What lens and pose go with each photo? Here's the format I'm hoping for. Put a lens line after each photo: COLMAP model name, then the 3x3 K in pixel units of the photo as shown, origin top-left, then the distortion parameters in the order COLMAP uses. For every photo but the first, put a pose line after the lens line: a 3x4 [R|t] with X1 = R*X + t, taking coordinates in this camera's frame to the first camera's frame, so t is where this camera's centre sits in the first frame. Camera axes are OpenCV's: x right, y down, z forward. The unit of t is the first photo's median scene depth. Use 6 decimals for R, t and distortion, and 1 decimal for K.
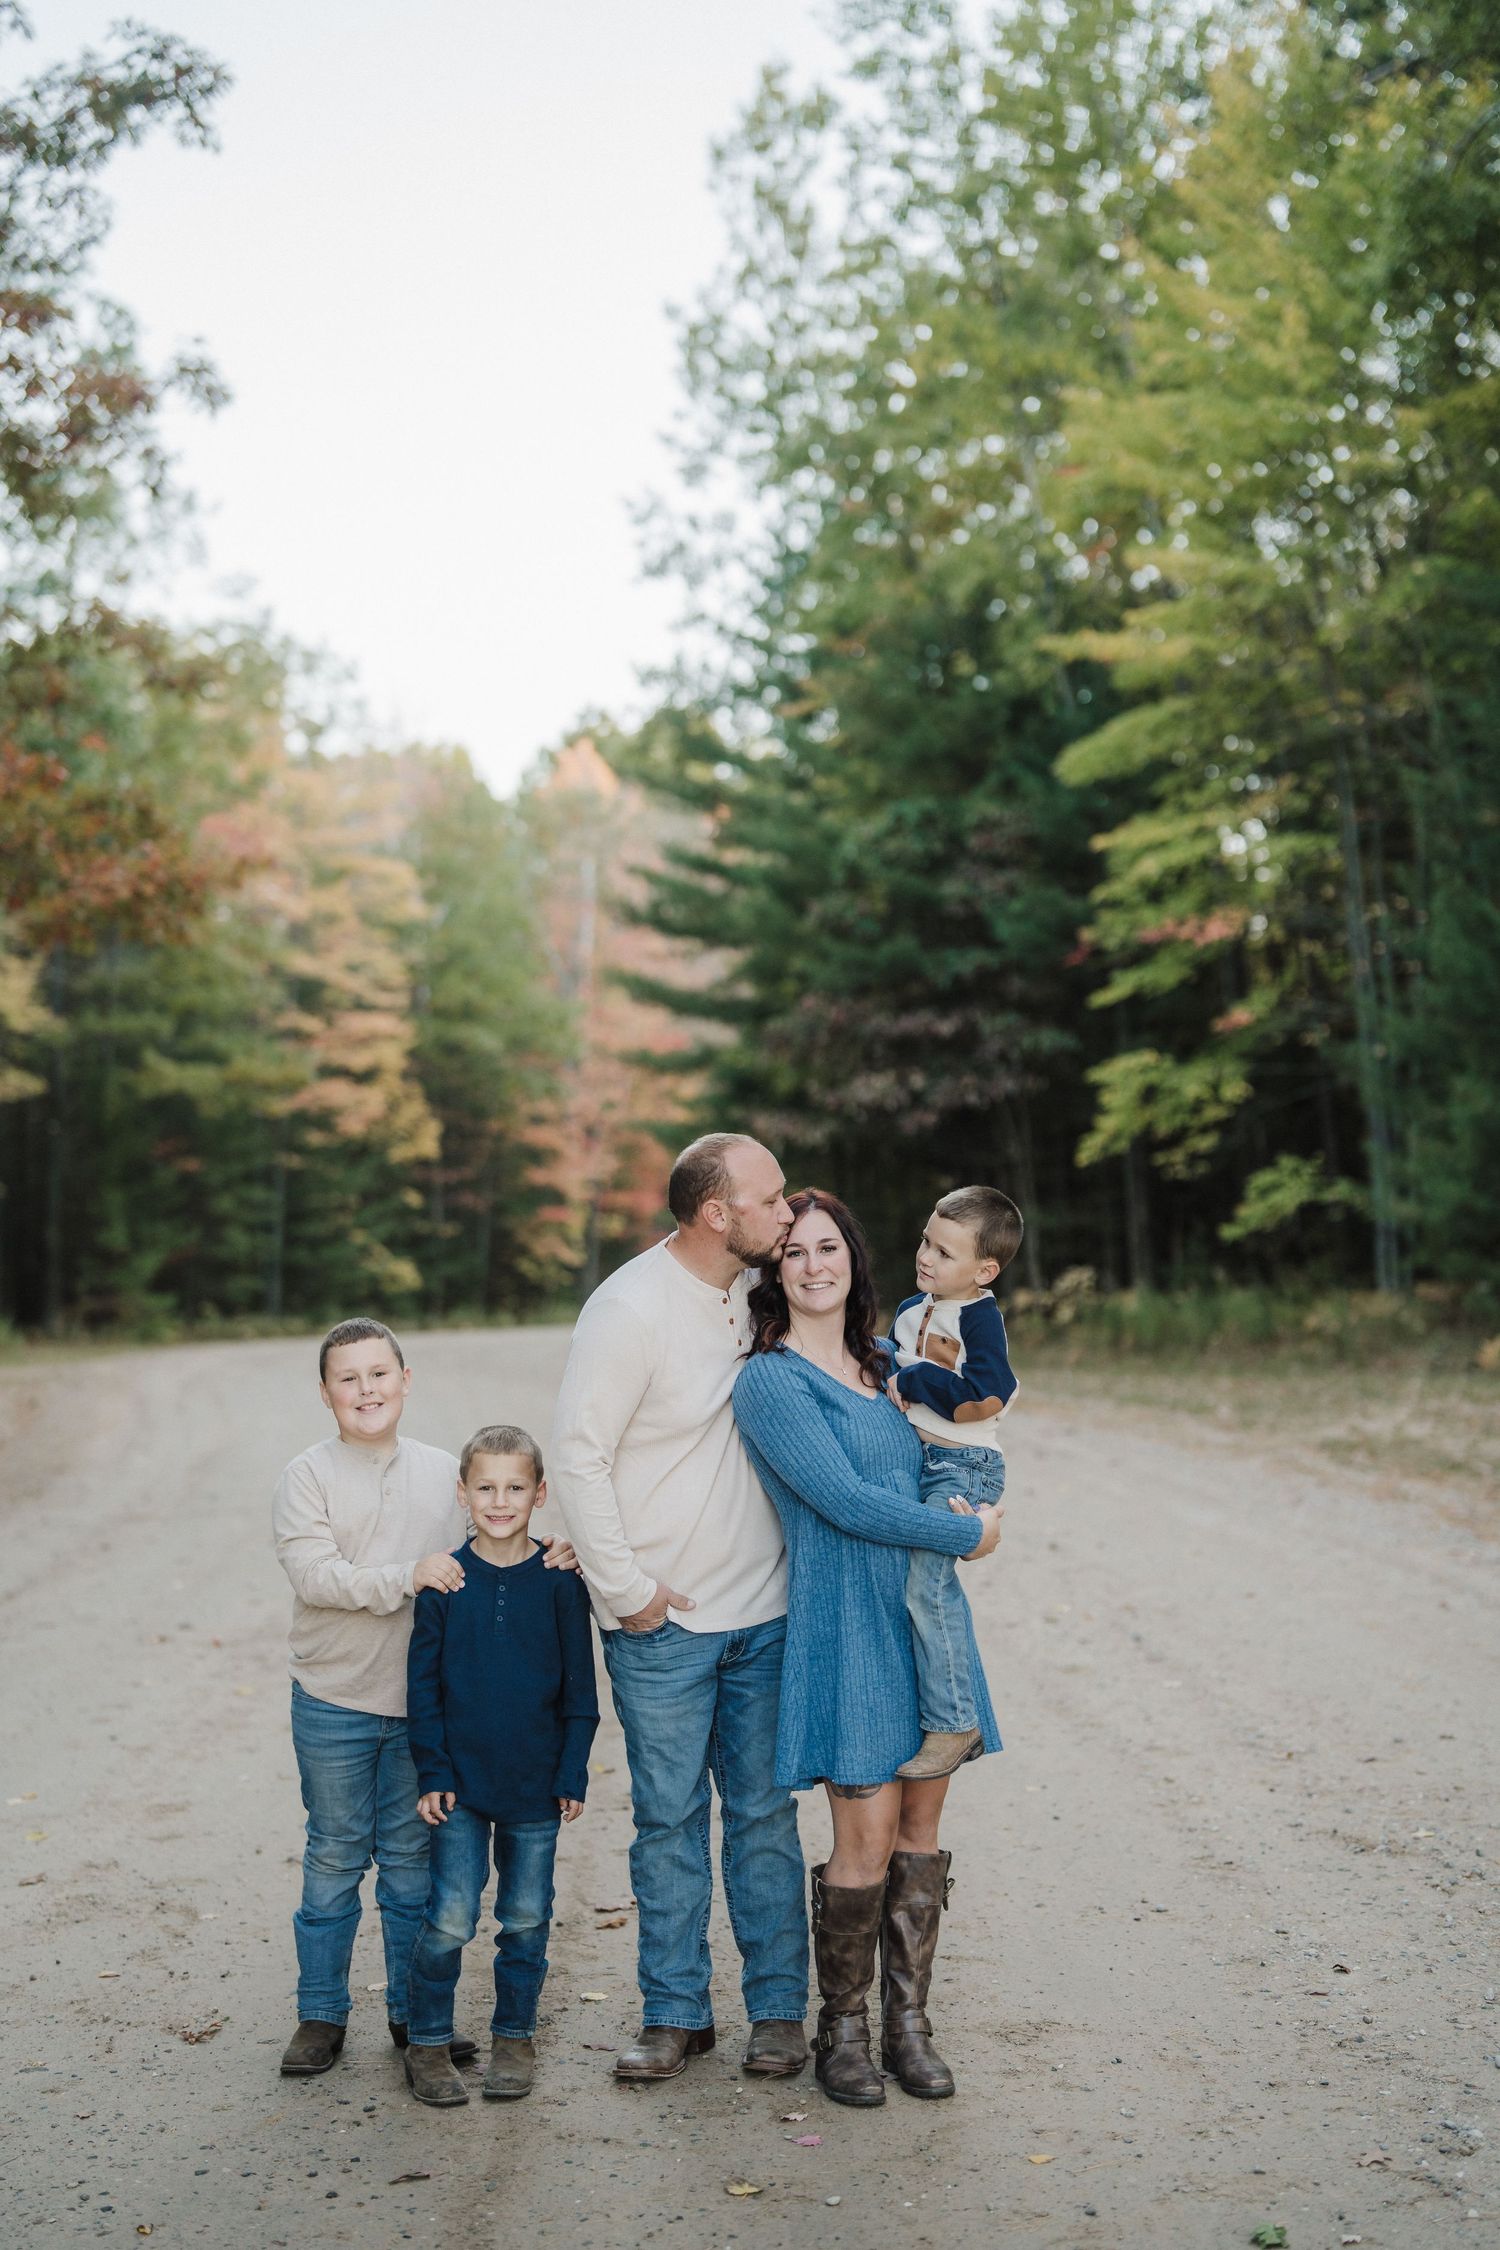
lens RADIAL K [[3209.9, 0, 750.0], [0, 3209.9, 1125.0], [0, 0, 1]] dist [-0.111776, 0.951006]
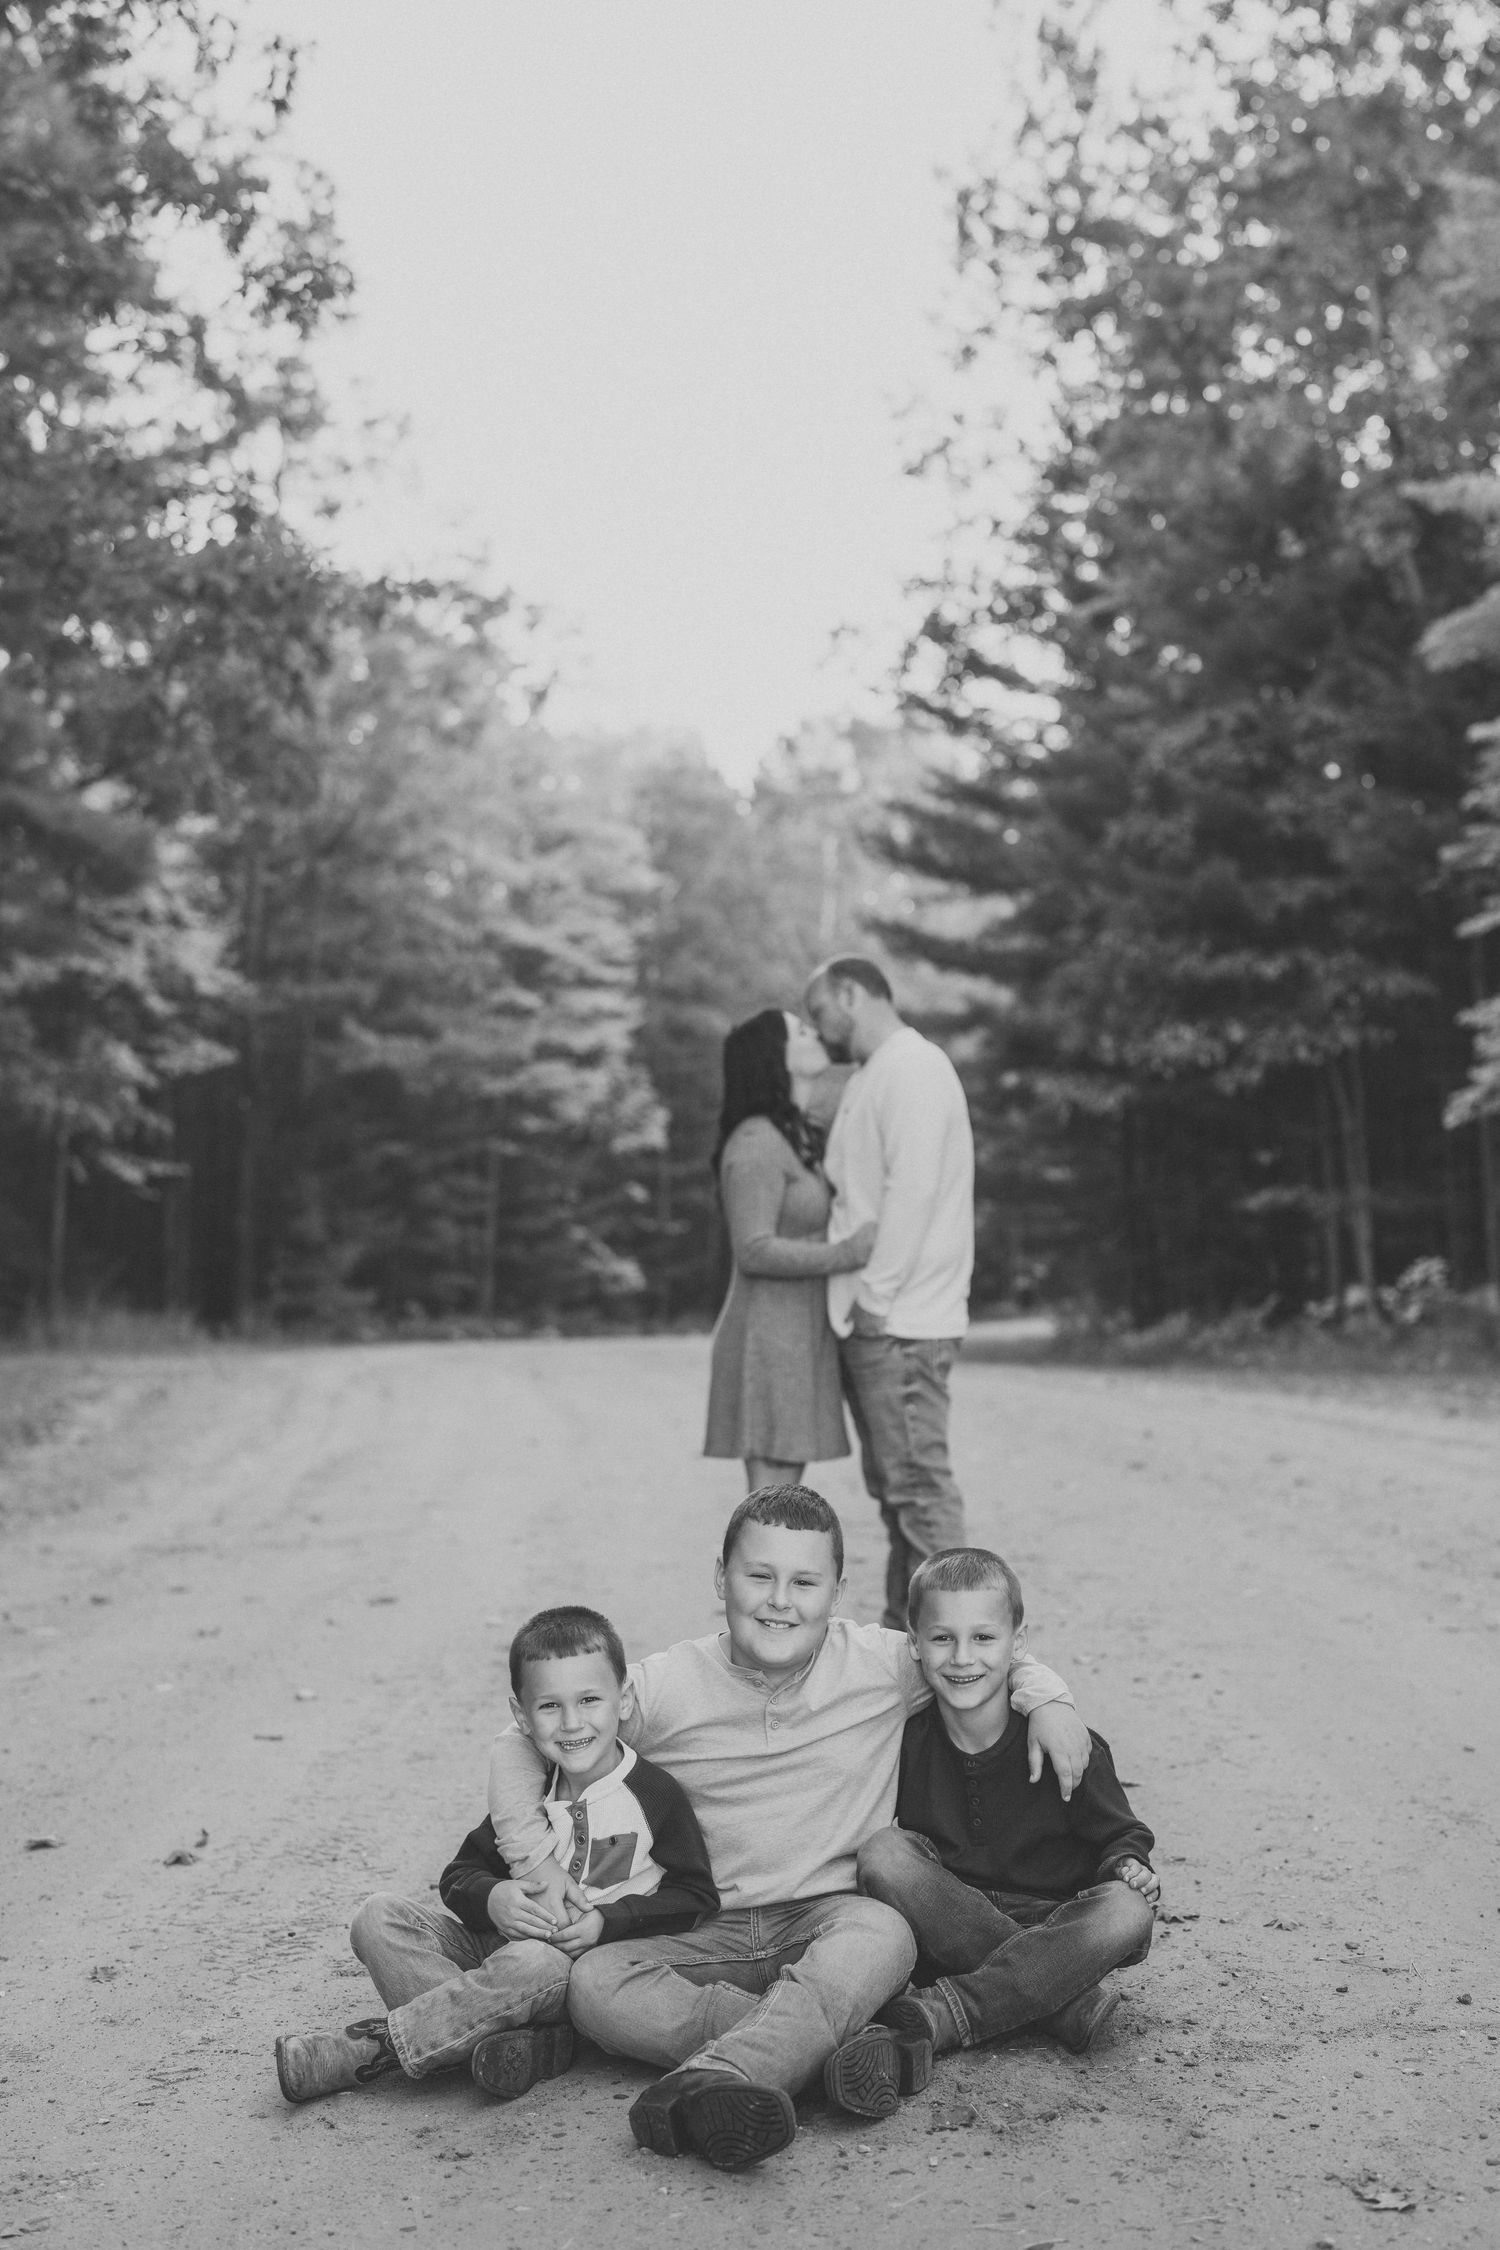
lens RADIAL K [[3115.2, 0, 750.0], [0, 3115.2, 1125.0], [0, 0, 1]] dist [0.009989, 0.023369]
pose [[0.997516, 0.009570, -0.069784, -0.011996], [-0.010282, 0.999899, -0.009854, 0.013525], [0.069682, 0.010547, 0.997513, 0.121582]]
